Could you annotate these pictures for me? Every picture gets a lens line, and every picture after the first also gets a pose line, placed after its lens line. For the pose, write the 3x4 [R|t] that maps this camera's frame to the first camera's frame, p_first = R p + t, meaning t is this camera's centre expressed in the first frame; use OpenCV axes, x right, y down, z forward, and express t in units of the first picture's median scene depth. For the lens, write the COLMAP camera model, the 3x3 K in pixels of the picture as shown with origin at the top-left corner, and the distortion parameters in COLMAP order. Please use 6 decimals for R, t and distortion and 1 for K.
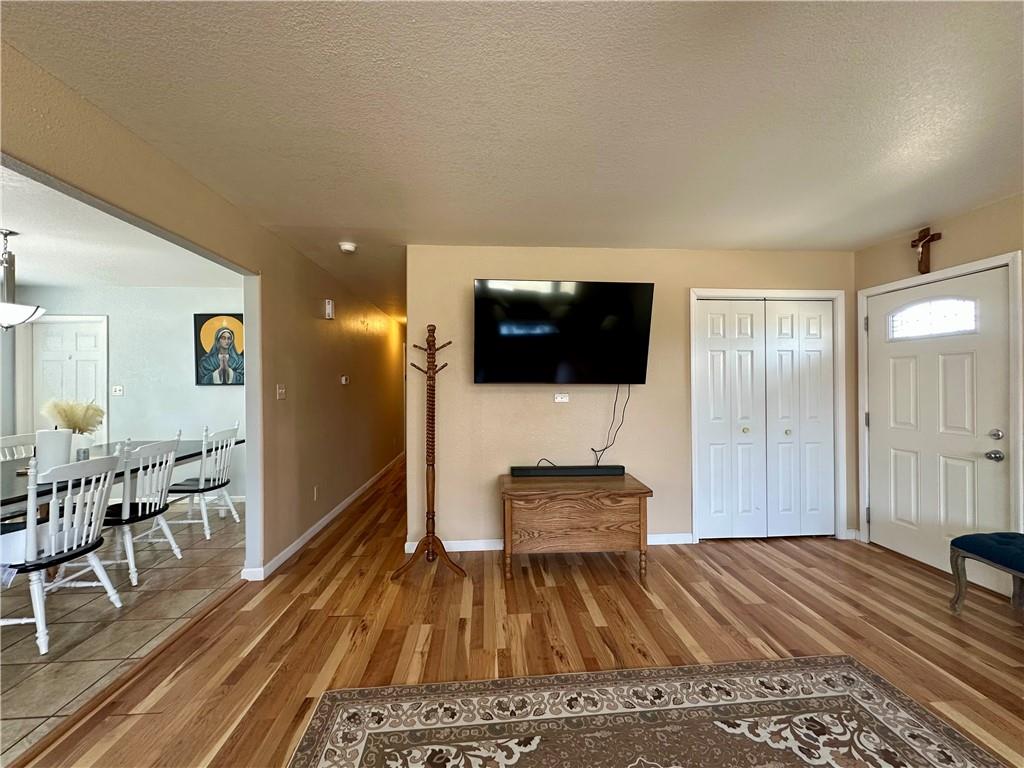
lens RADIAL K [[407.7, 0, 510.2], [0, 407.7, 383.7], [0, 0, 1]] dist [-0.001646, 0.000807]
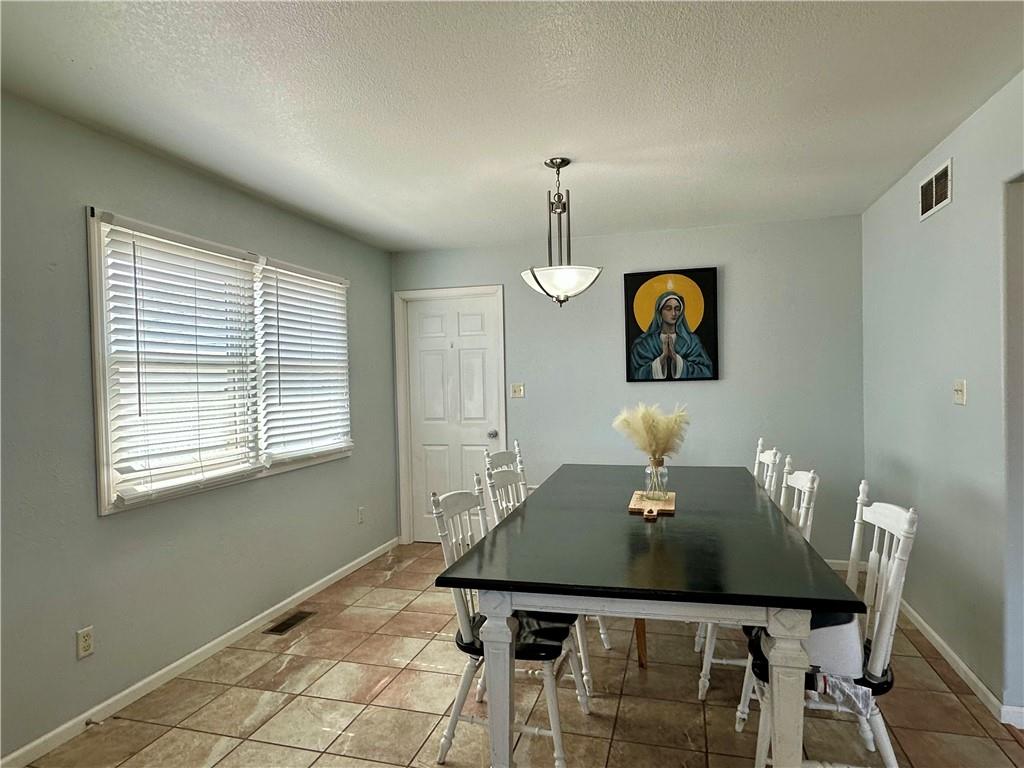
lens RADIAL K [[622.1, 0, 509.7], [0, 622.1, 391.2], [0, 0, 1]] dist [0.000337, 0.001657]
pose [[0.943724, -0.008076, -0.330636, -0.814690], [0.016494, 0.999607, 0.022664, -0.009531], [0.330323, -0.026843, 0.943486, -0.021103]]
